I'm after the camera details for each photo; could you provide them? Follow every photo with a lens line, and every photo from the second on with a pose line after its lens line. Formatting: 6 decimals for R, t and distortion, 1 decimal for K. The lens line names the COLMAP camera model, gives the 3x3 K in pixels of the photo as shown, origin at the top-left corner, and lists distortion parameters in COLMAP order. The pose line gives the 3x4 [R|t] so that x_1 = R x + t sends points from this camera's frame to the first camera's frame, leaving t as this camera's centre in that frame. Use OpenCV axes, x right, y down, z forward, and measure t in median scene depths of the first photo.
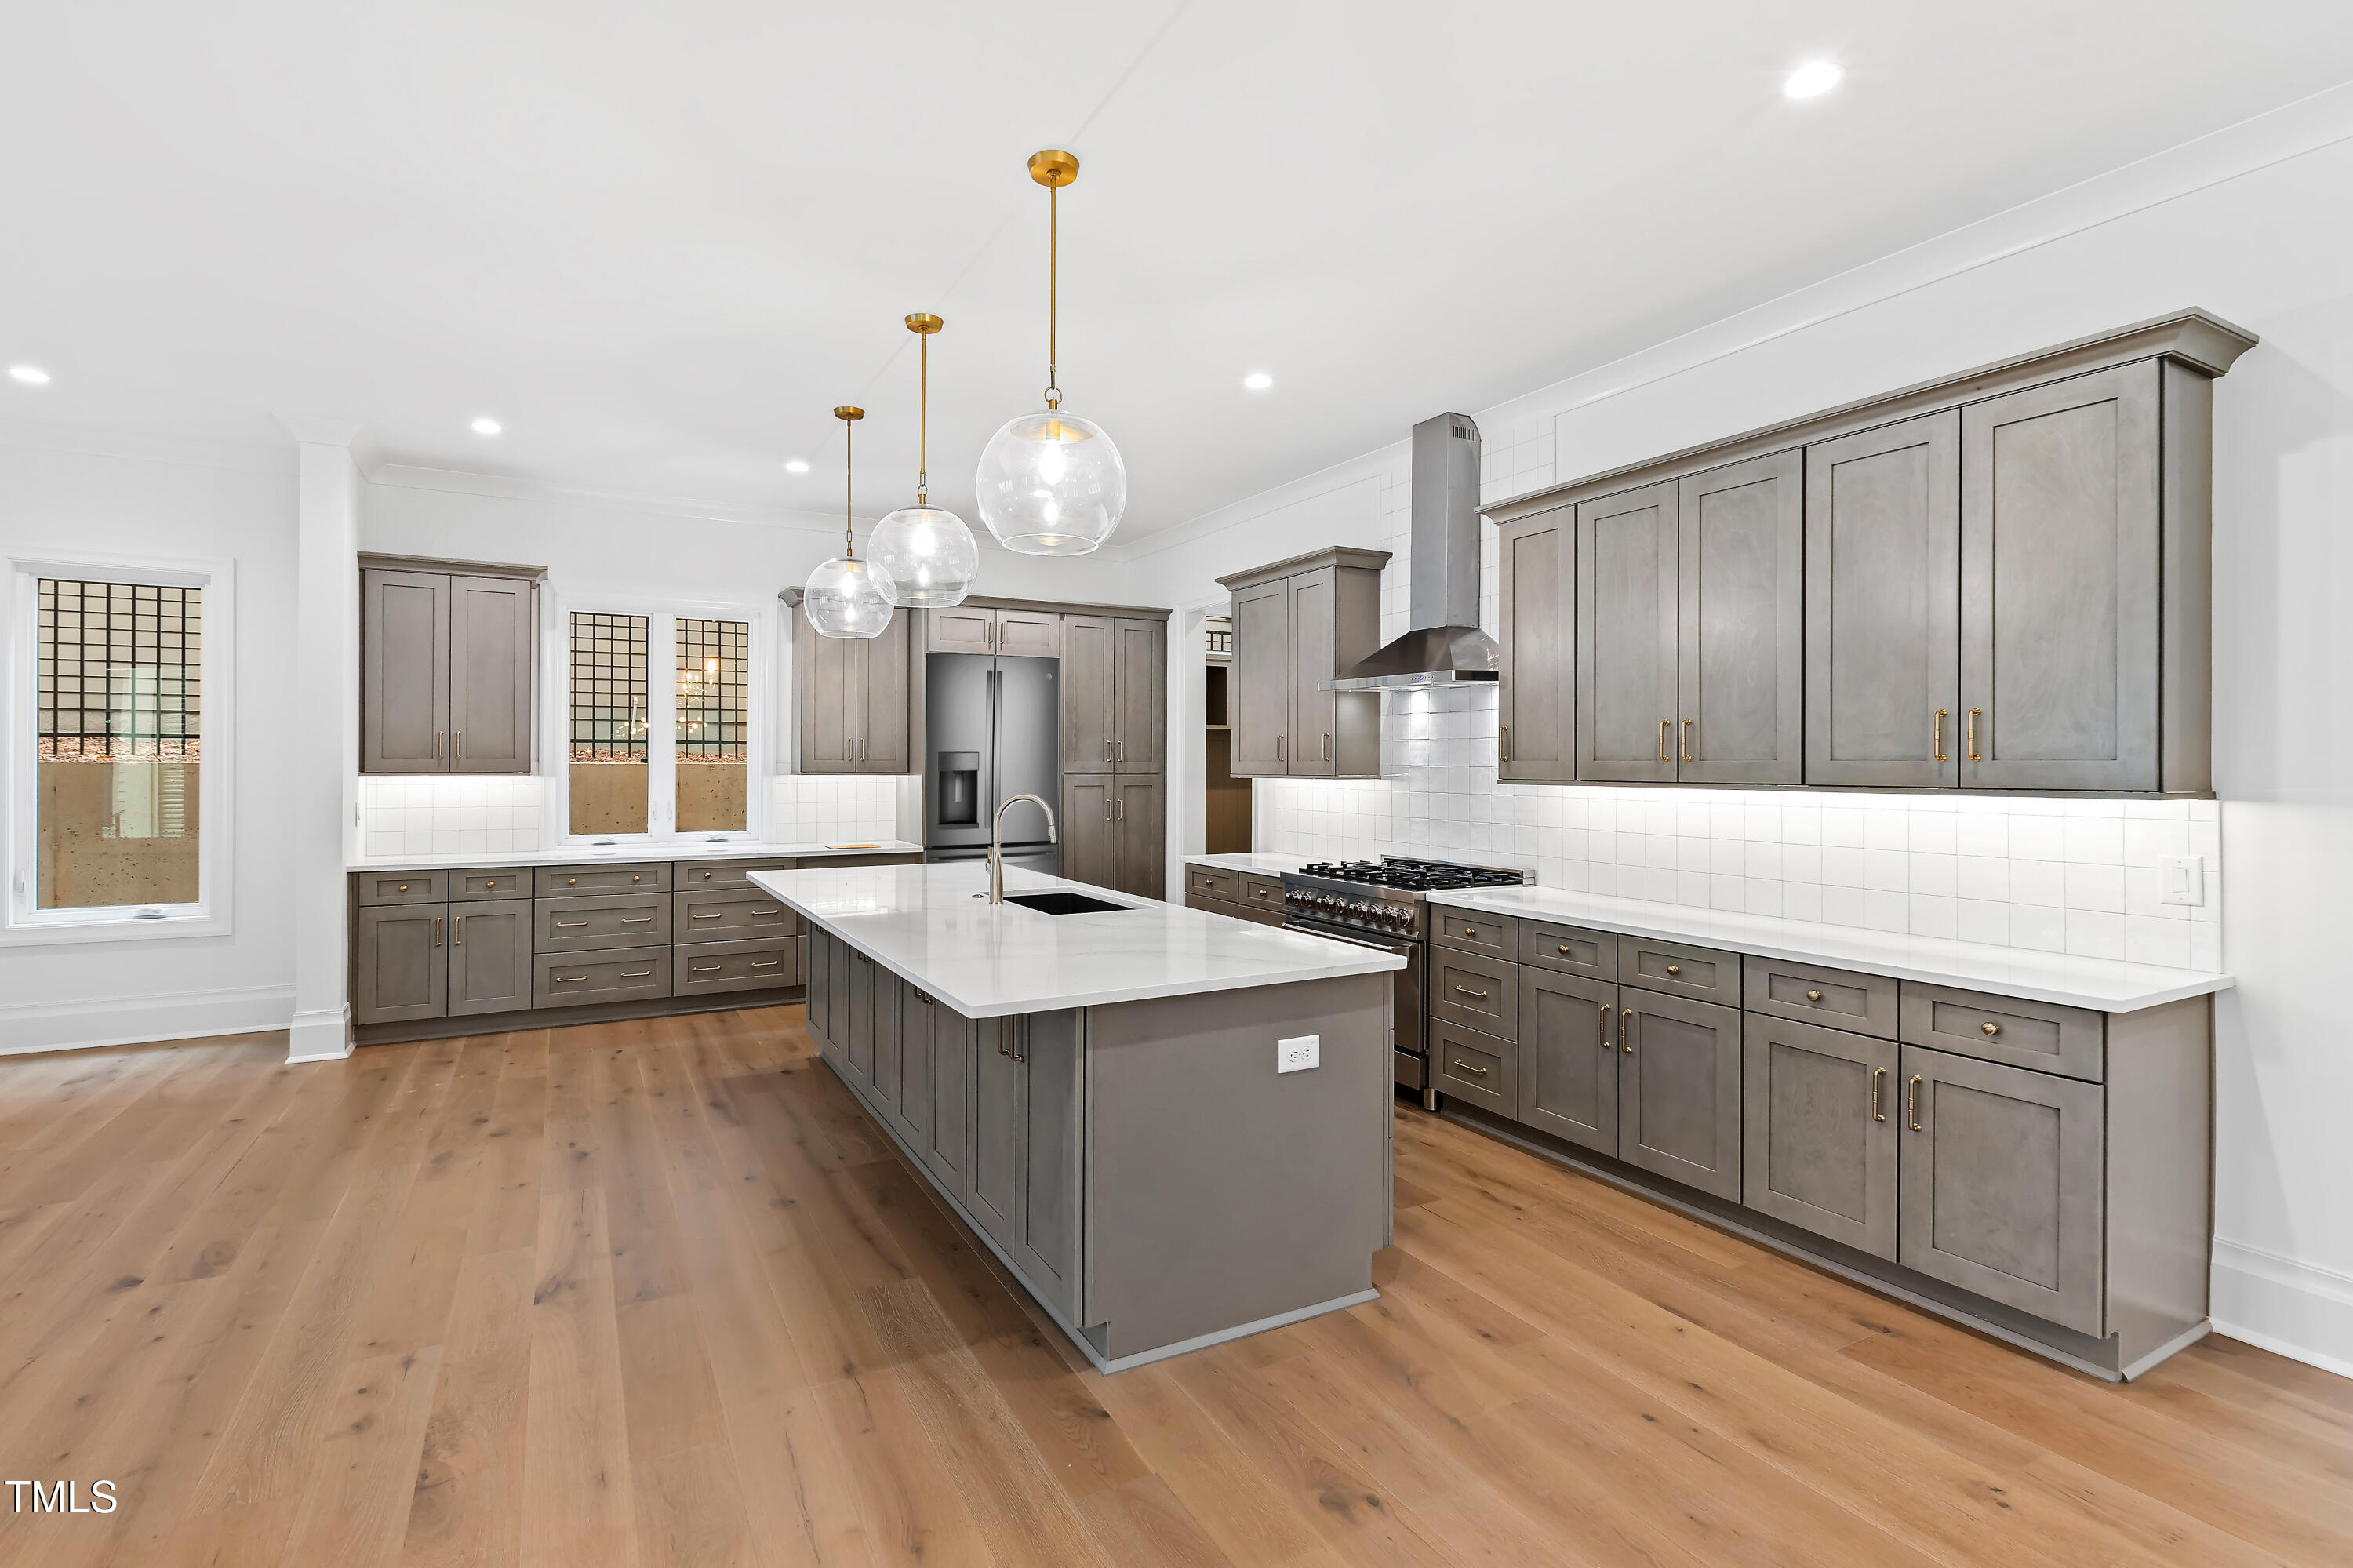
lens RADIAL K [[1029.3, 0, 1111.0], [0, 1029.3, 770.5], [0, 0, 1]] dist [0.006505, -0.002897]
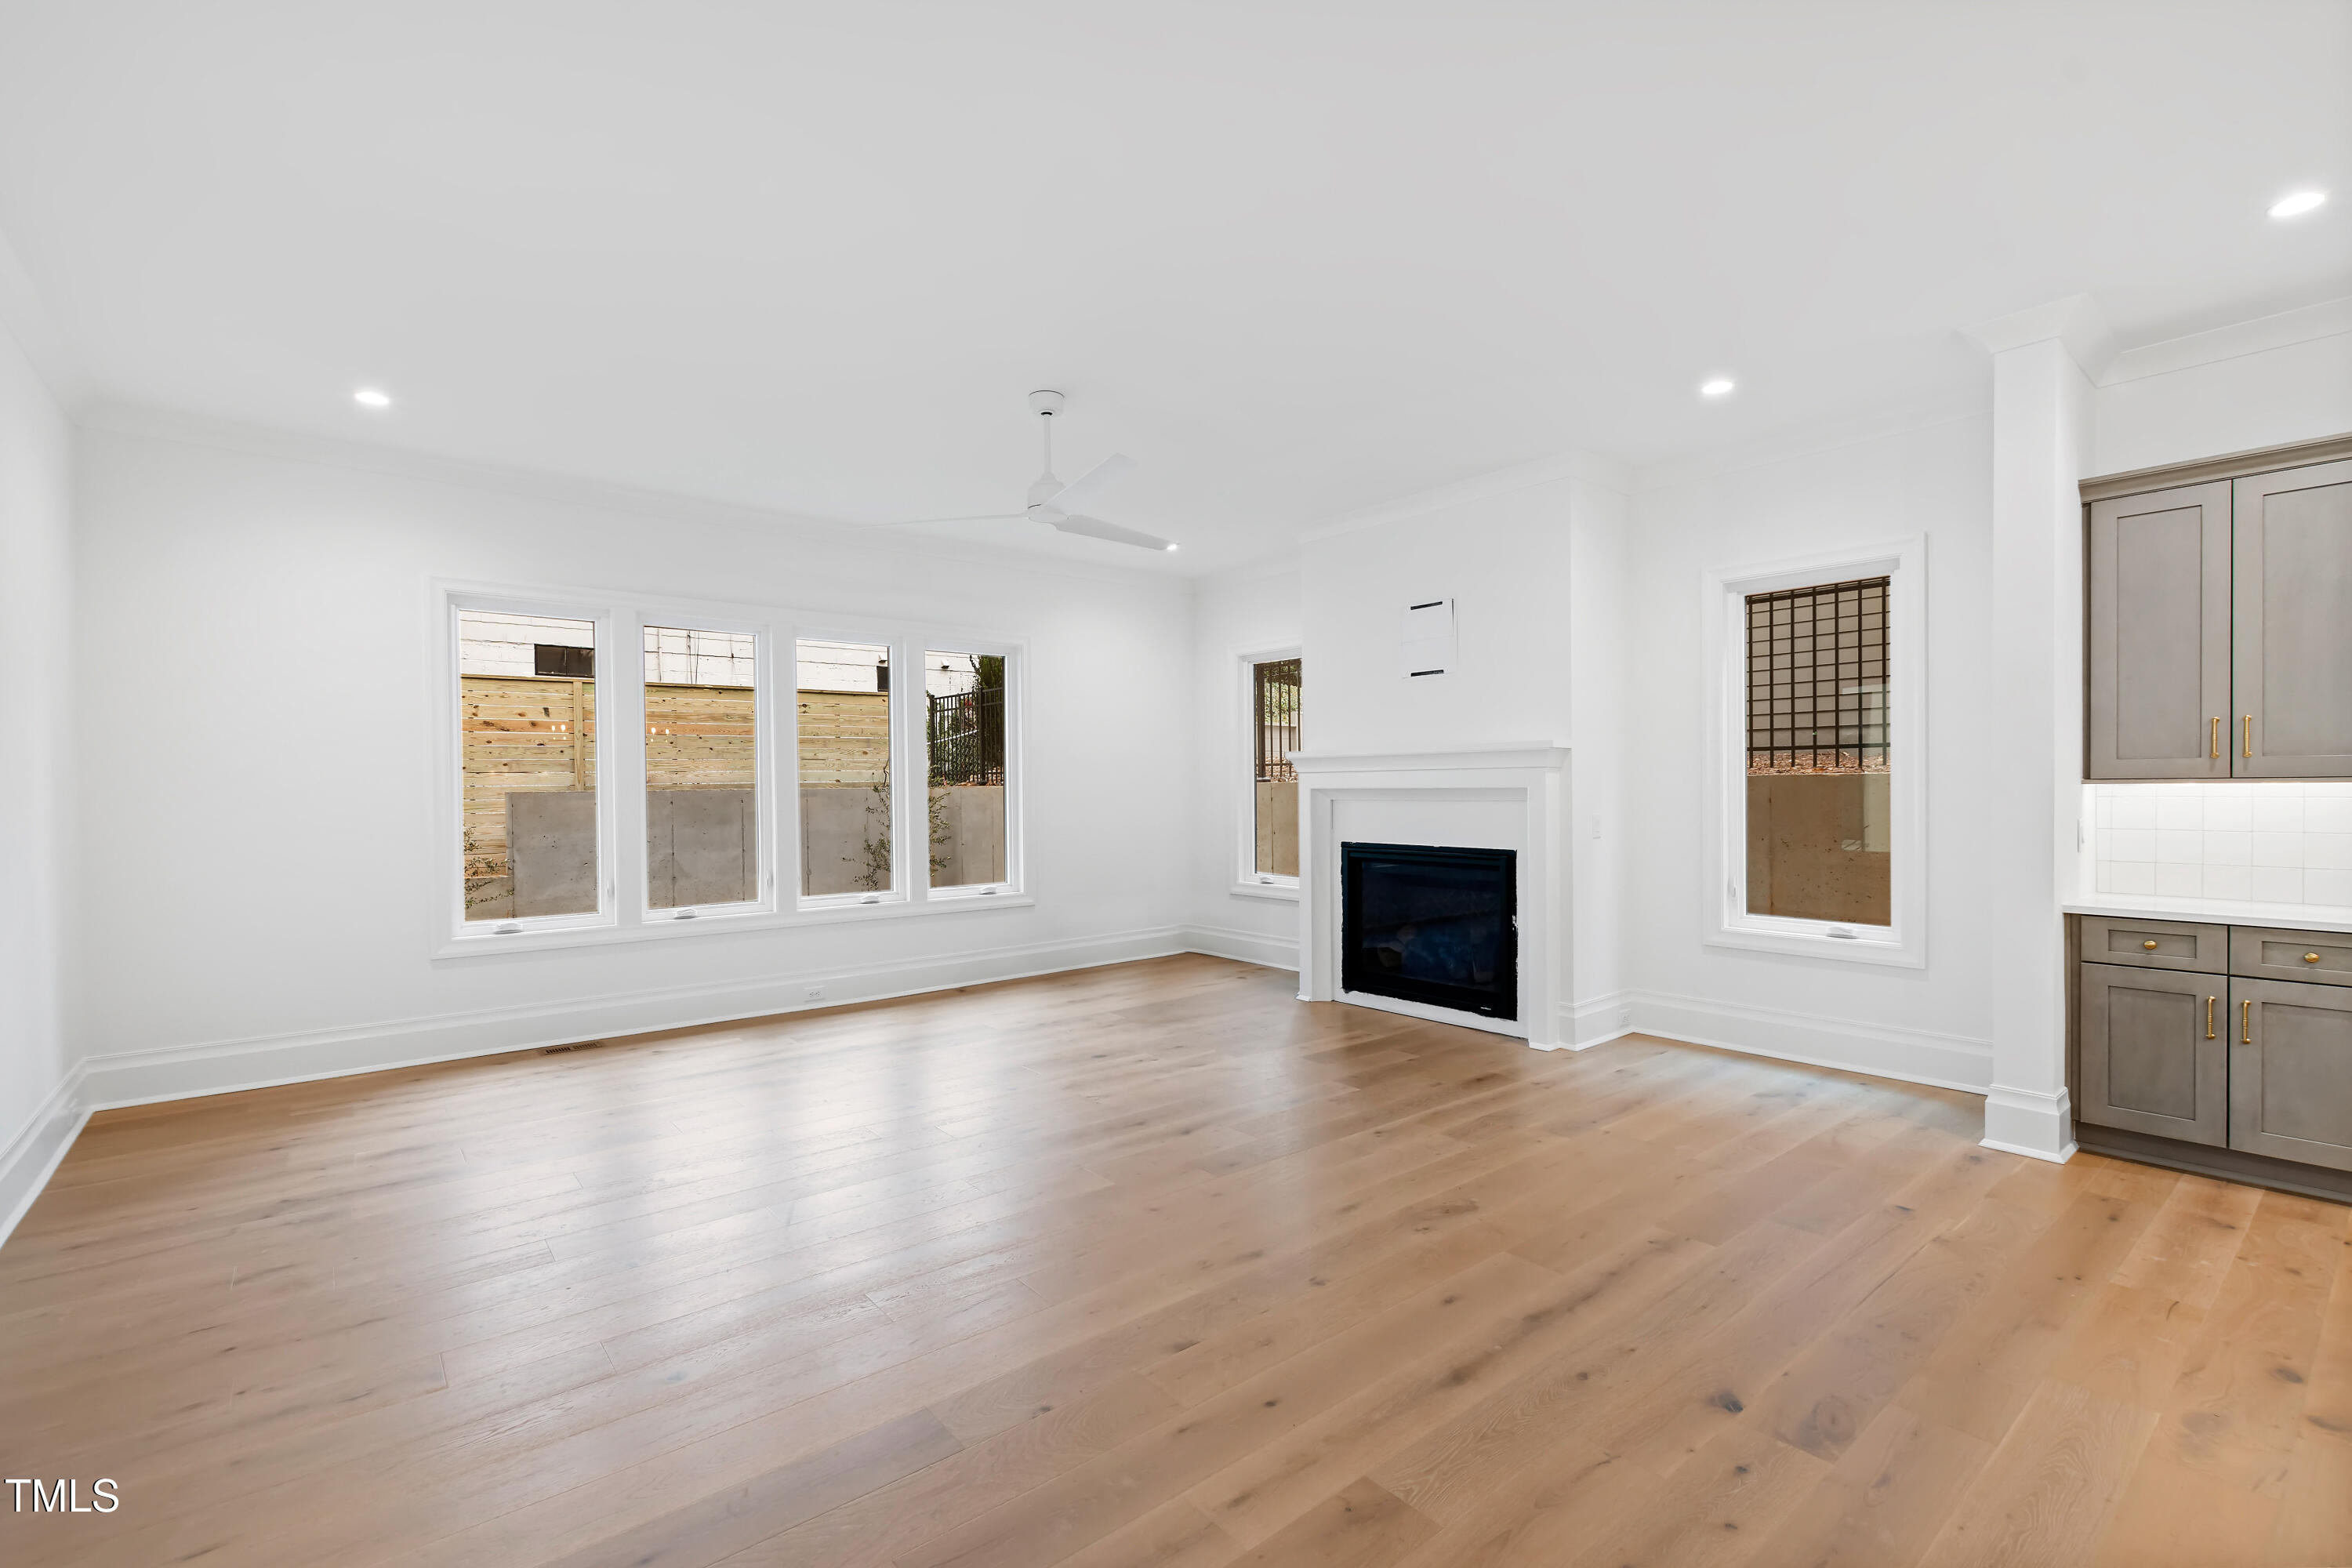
lens RADIAL K [[1028.8, 0, 1139.4], [0, 1028.8, 796.1], [0, 0, 1]] dist [0.006505, -0.002897]
pose [[0.176753, 0.000969, -0.984255, -0.125232], [0.005565, 0.999983, 0.001984, 0.009095], [0.984239, -0.005828, 0.176745, 0.213711]]
